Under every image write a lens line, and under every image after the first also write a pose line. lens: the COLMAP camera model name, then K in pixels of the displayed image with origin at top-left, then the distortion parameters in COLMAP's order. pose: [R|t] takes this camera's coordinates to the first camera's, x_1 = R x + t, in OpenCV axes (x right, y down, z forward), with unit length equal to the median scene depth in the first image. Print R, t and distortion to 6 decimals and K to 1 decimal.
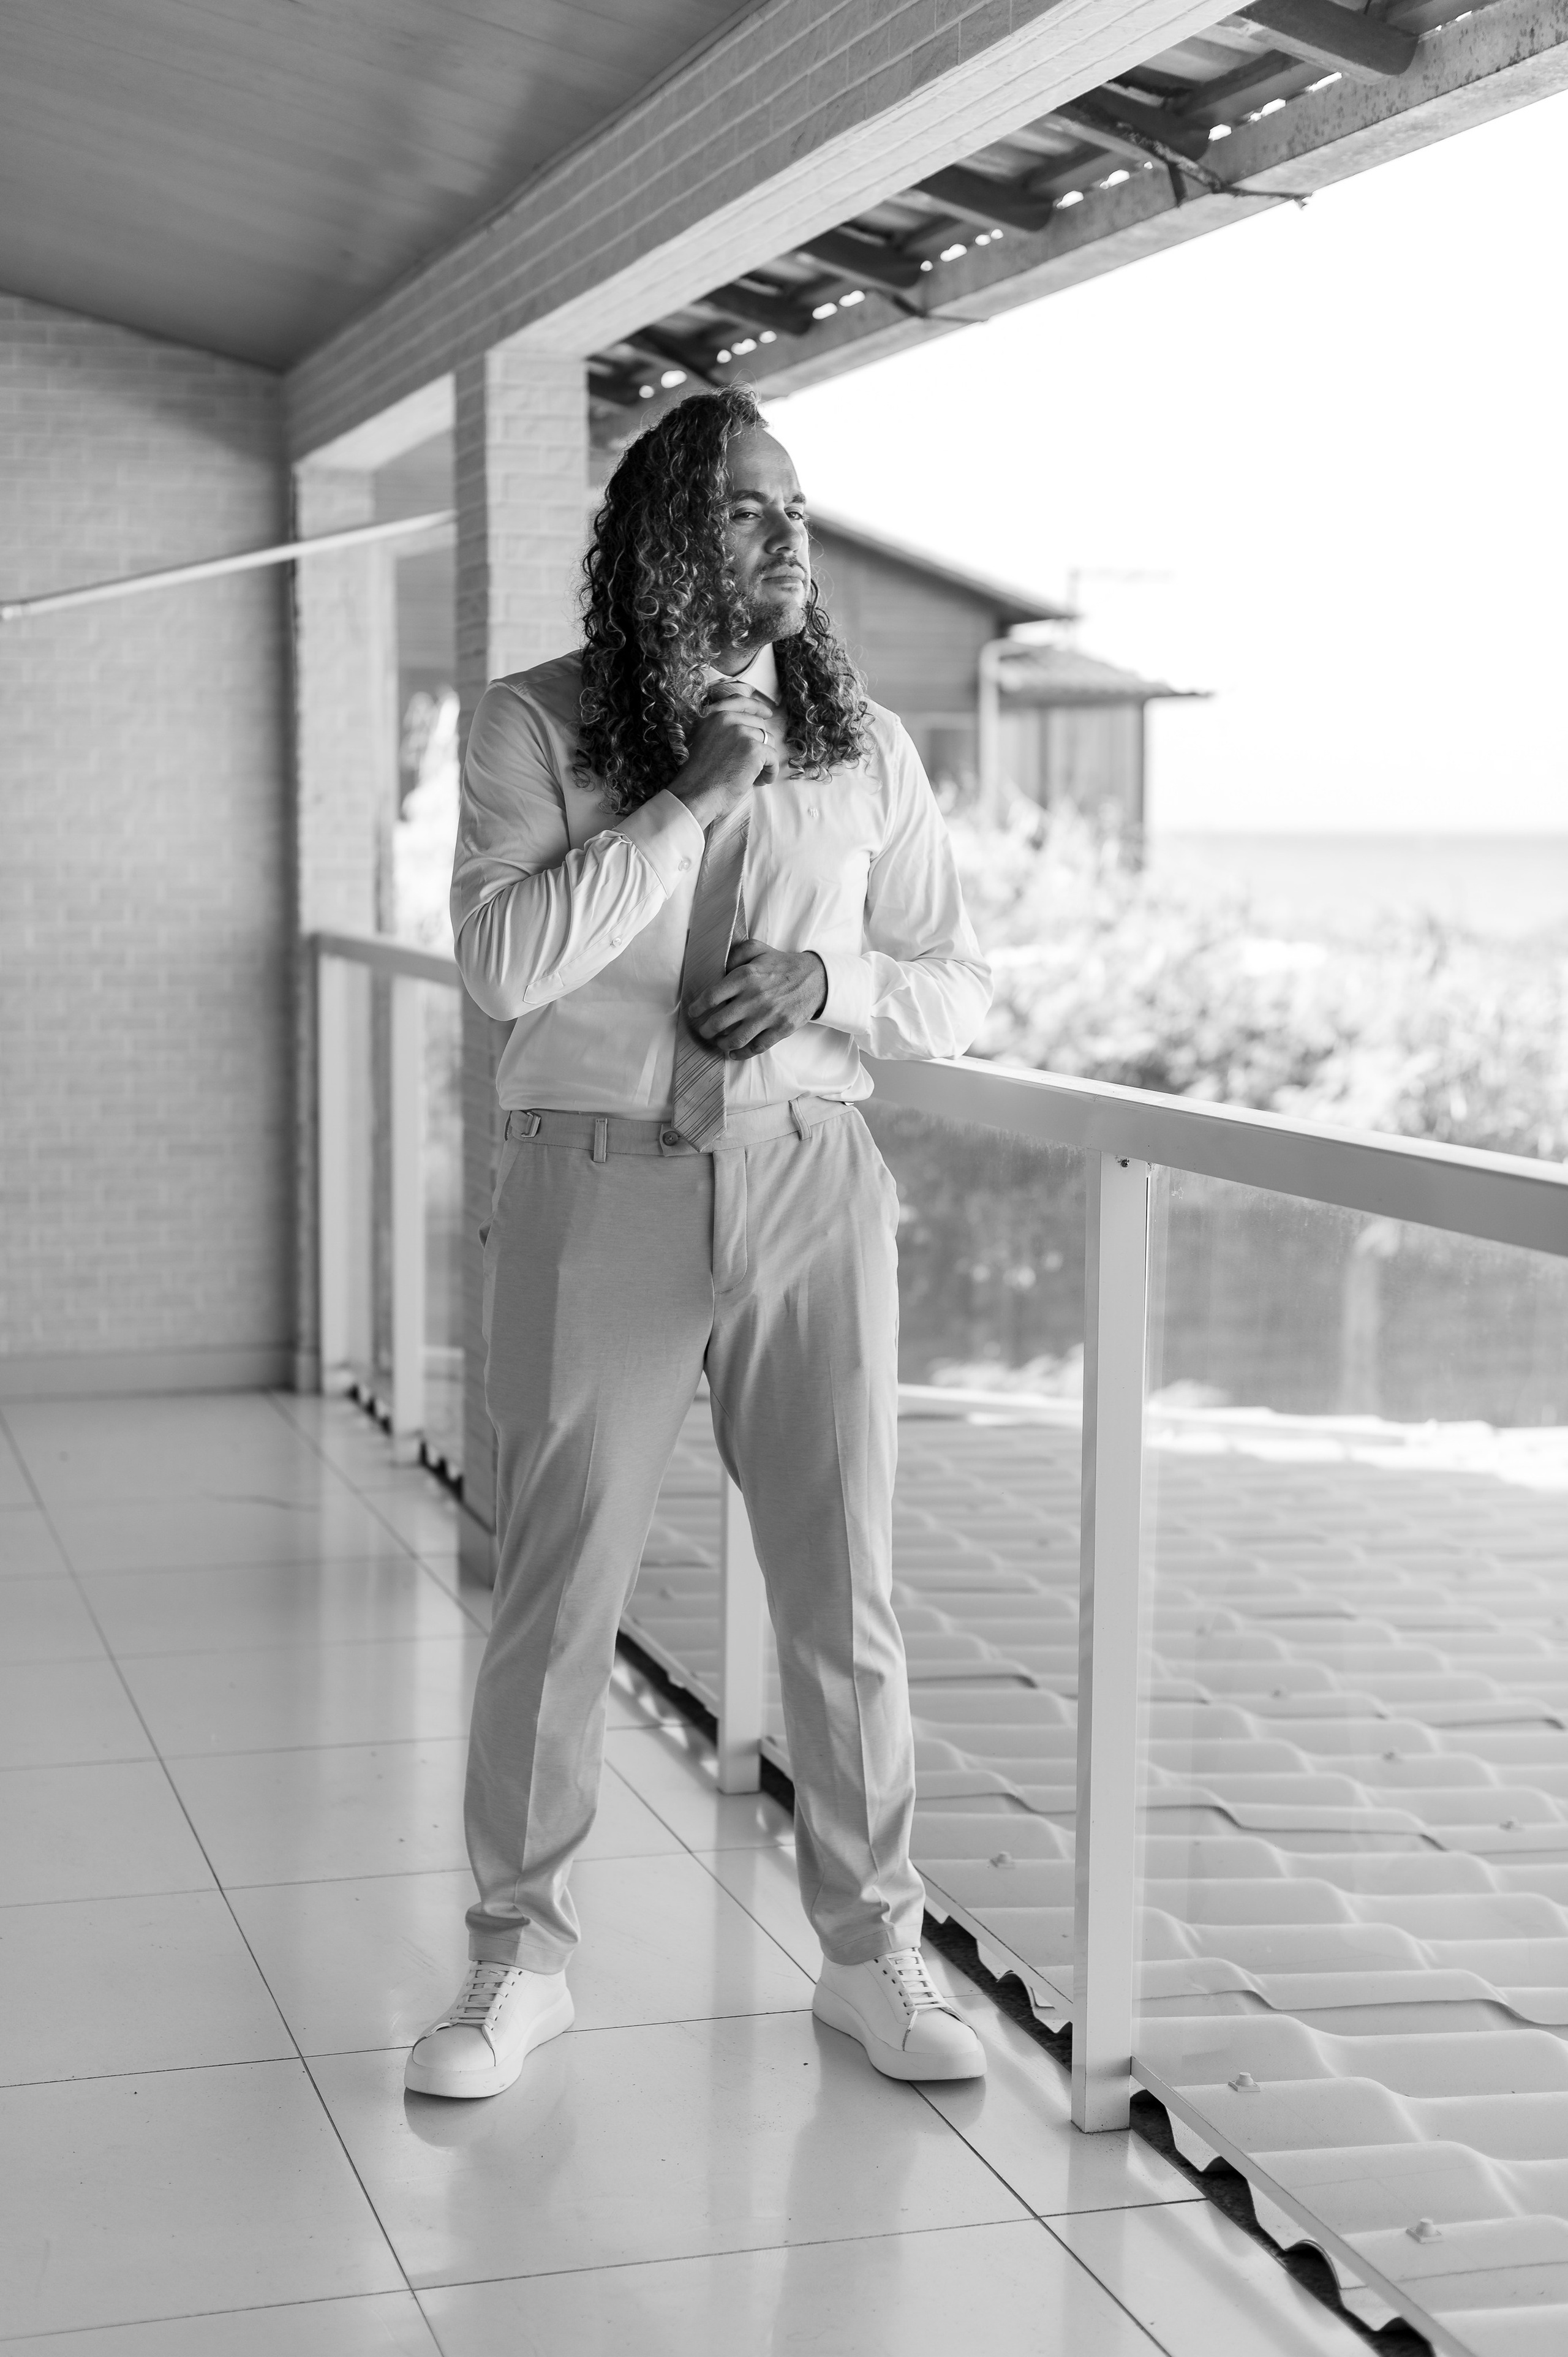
lens RADIAL K [[3283.7, 0, 755.7], [0, 3283.7, 1185.0], [0, 0, 1]] dist [0.009982, 0.006580]
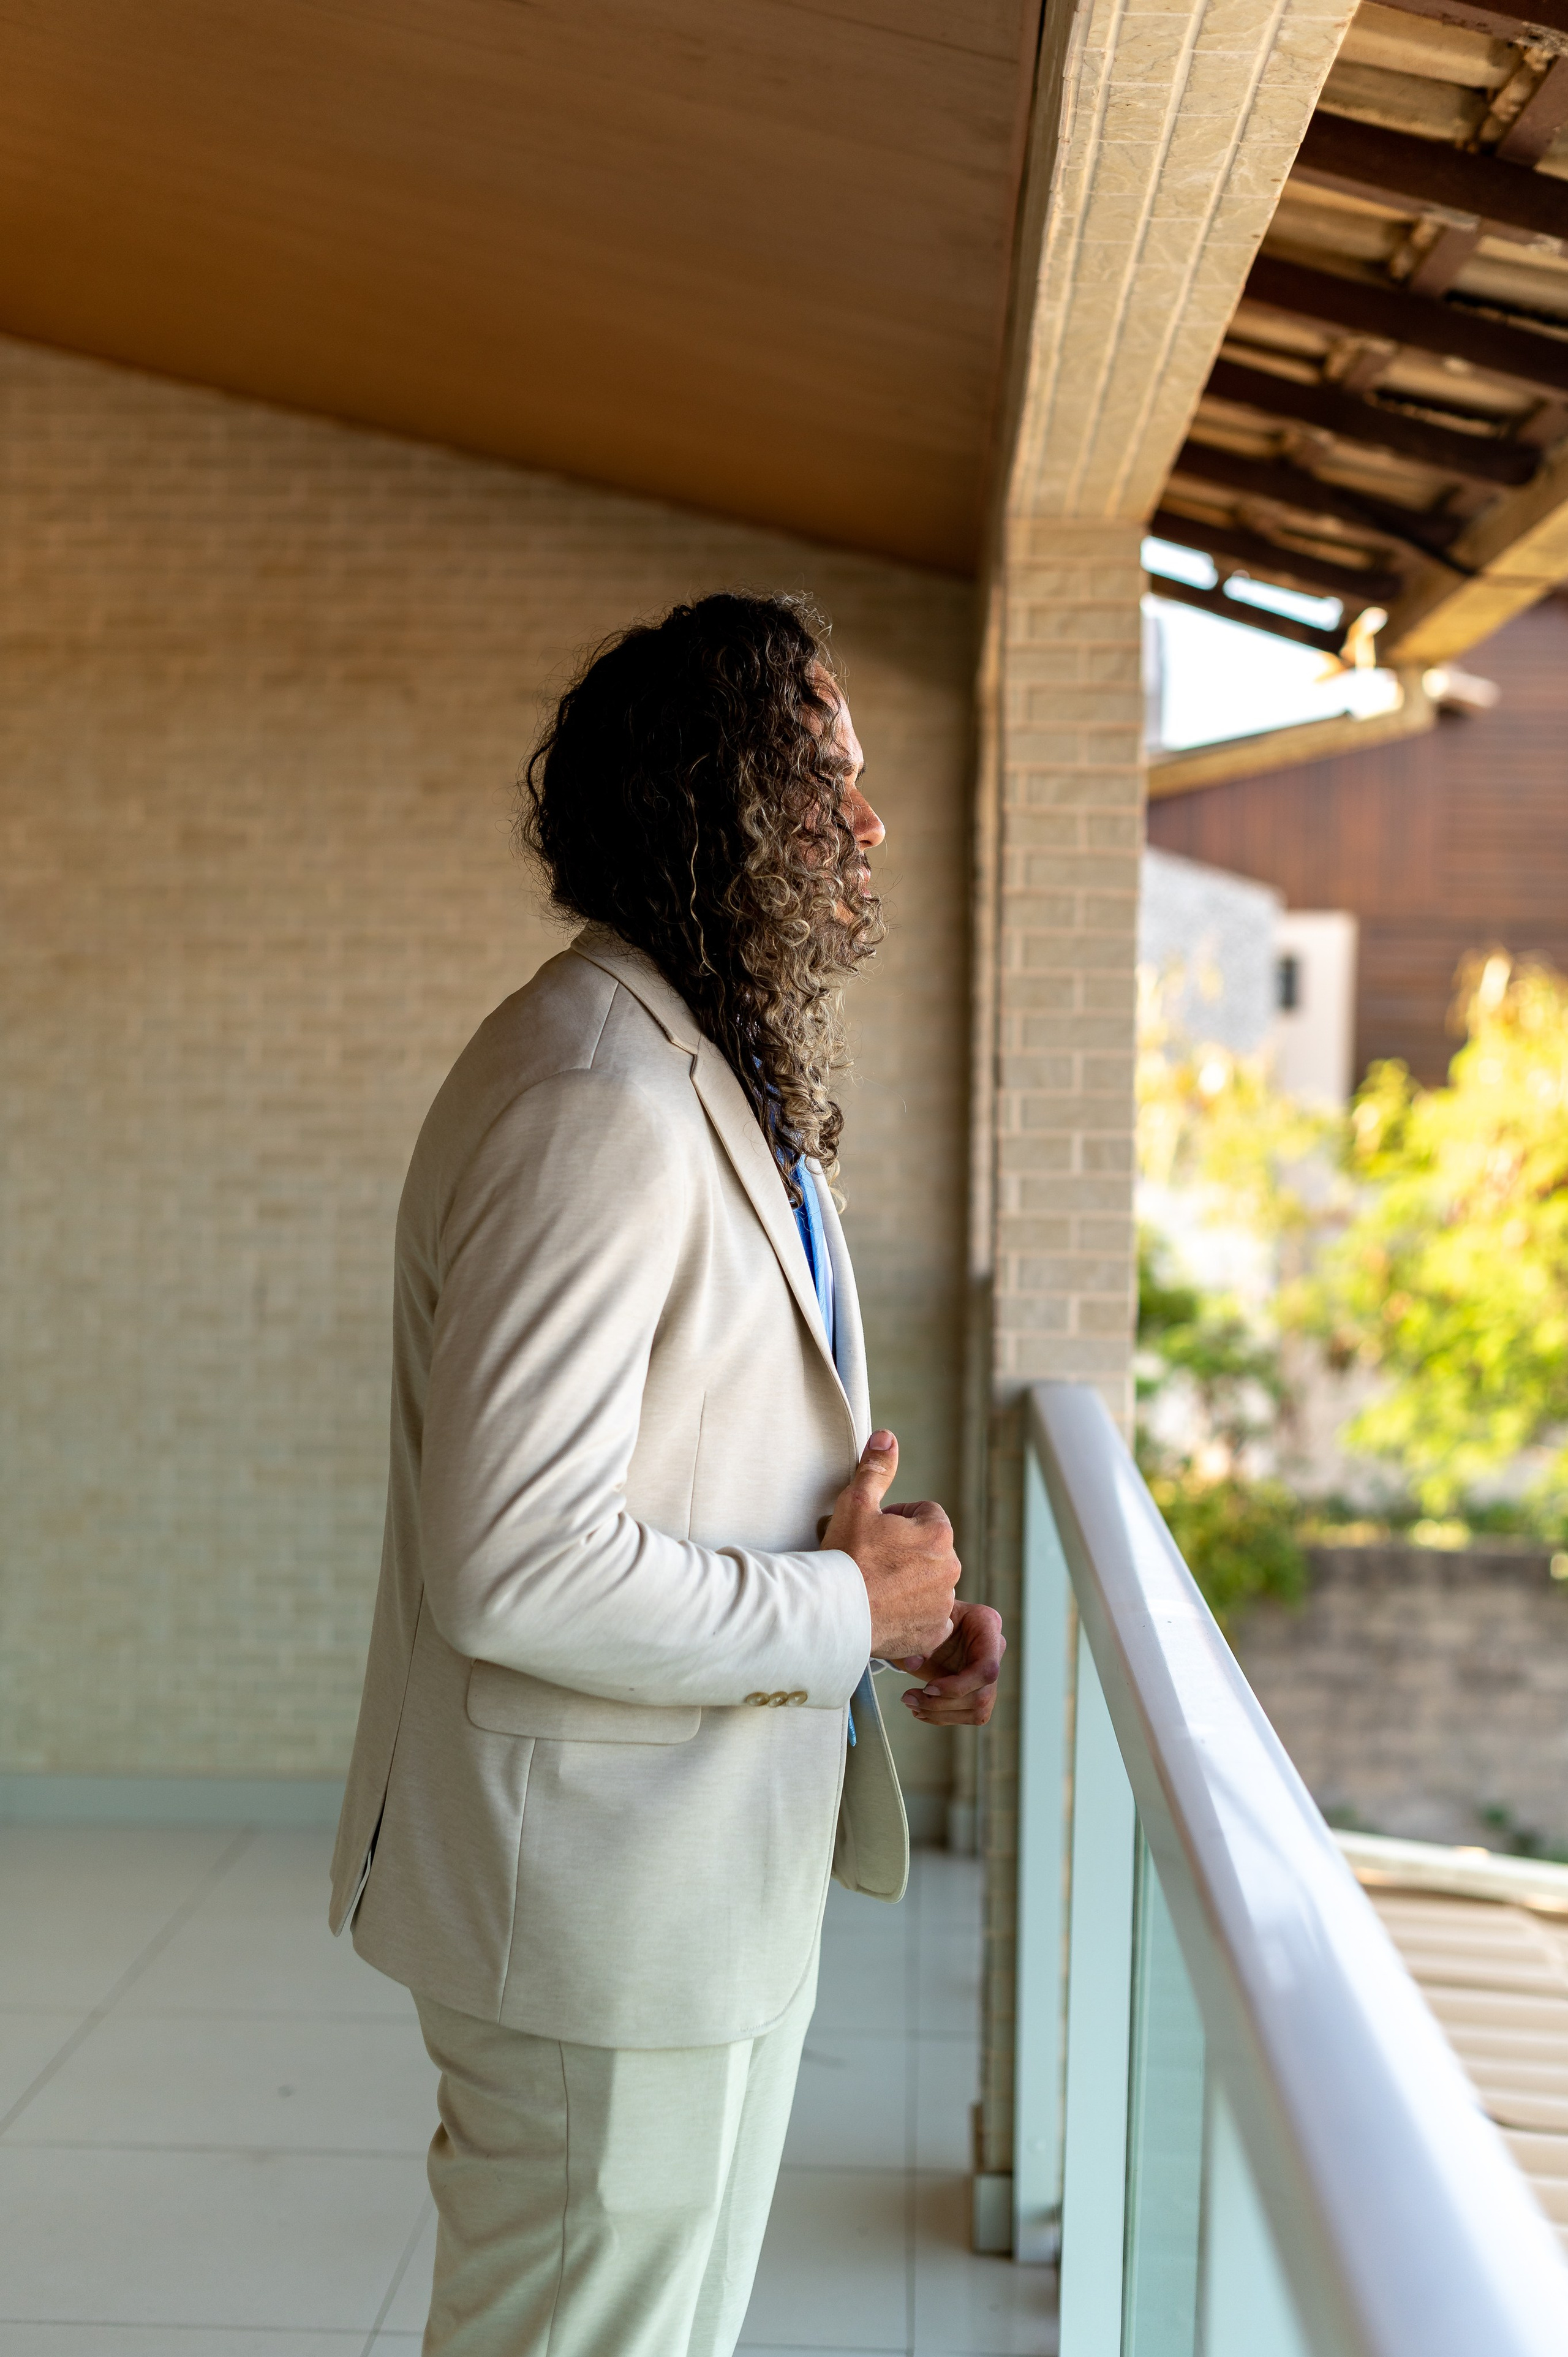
lens RADIAL K [[3387.7, 0, 783.6], [0, 3387.7, 1210.3], [0, 0, 1]] dist [0.012586, 0.002814]
pose [[0.948893, 0.021239, -0.314882, 0.107522], [-0.043413, 0.997033, -0.063573, -0.053222], [0.312598, 0.073994, 0.946999, 0.291119]]
